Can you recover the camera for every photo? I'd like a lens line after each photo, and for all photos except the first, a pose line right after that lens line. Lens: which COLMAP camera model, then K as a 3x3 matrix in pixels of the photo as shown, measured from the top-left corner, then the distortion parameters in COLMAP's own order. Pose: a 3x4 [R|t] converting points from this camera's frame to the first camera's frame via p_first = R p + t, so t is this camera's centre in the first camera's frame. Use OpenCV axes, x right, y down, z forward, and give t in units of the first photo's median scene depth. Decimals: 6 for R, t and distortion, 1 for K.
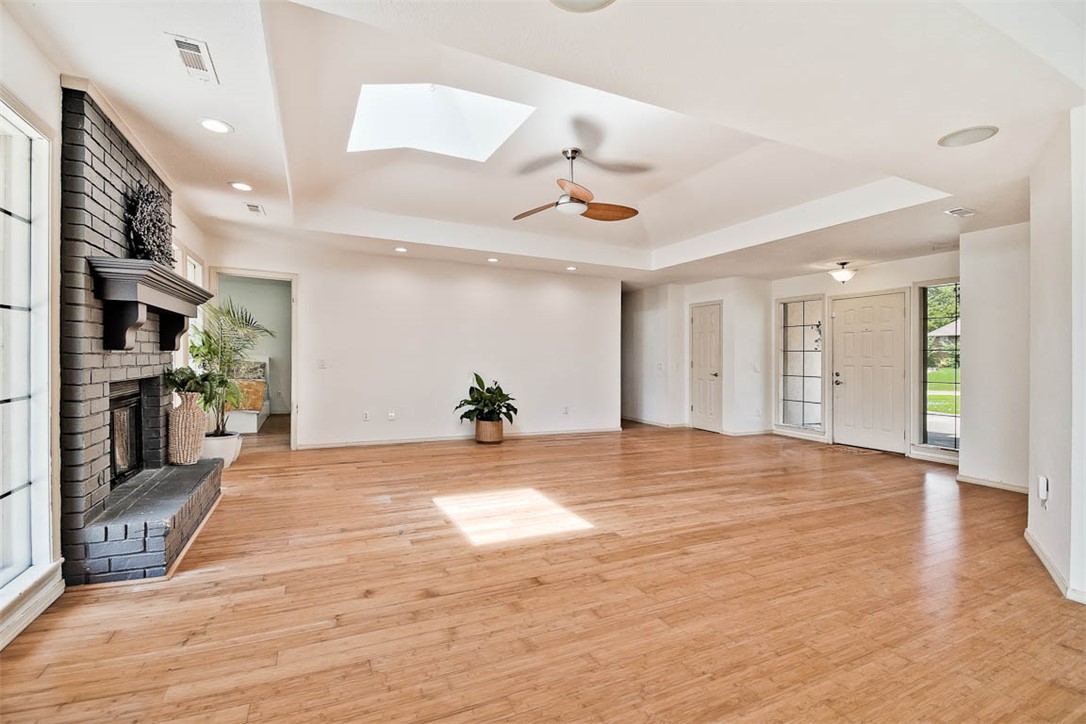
lens RADIAL K [[484.3, 0, 541.9], [0, 484.3, 361.9], [0, 0, 1]] dist [0.002238, -0.000766]
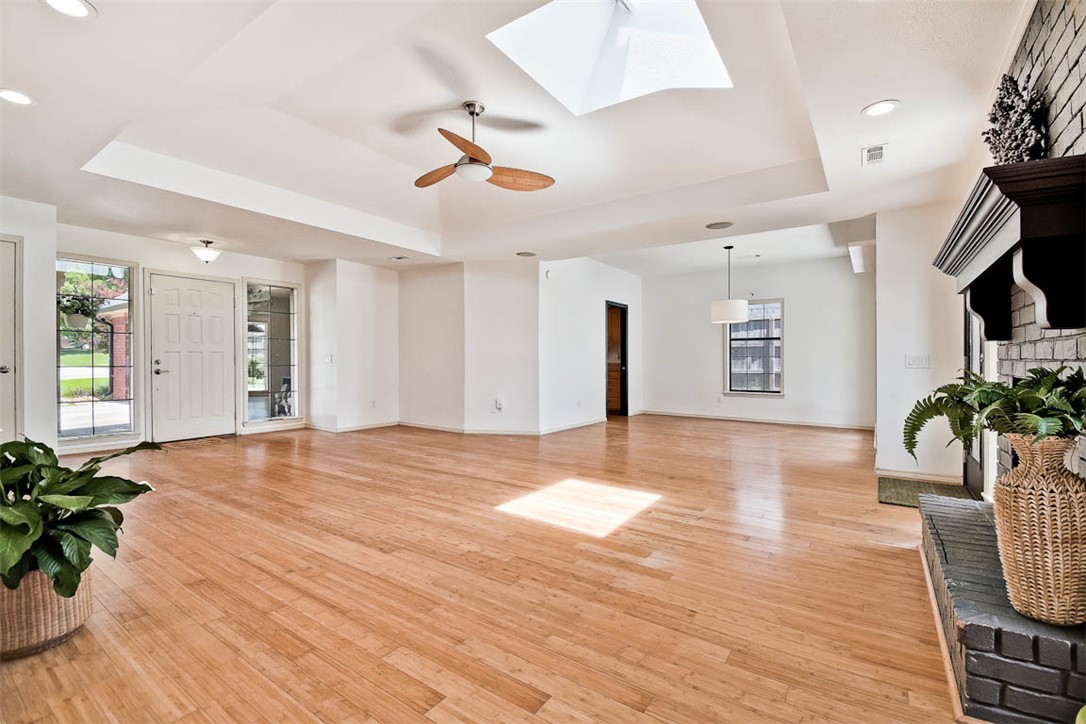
lens RADIAL K [[484.3, 0, 536.2], [0, 484.3, 361.9], [0, 0, 1]] dist [0.002238, -0.000766]
pose [[-0.500567, -0.026690, 0.865286, -1.158580], [-0.007586, 0.999621, 0.026445, -0.006199], [-0.865665, 0.006674, -0.500580, 2.101686]]
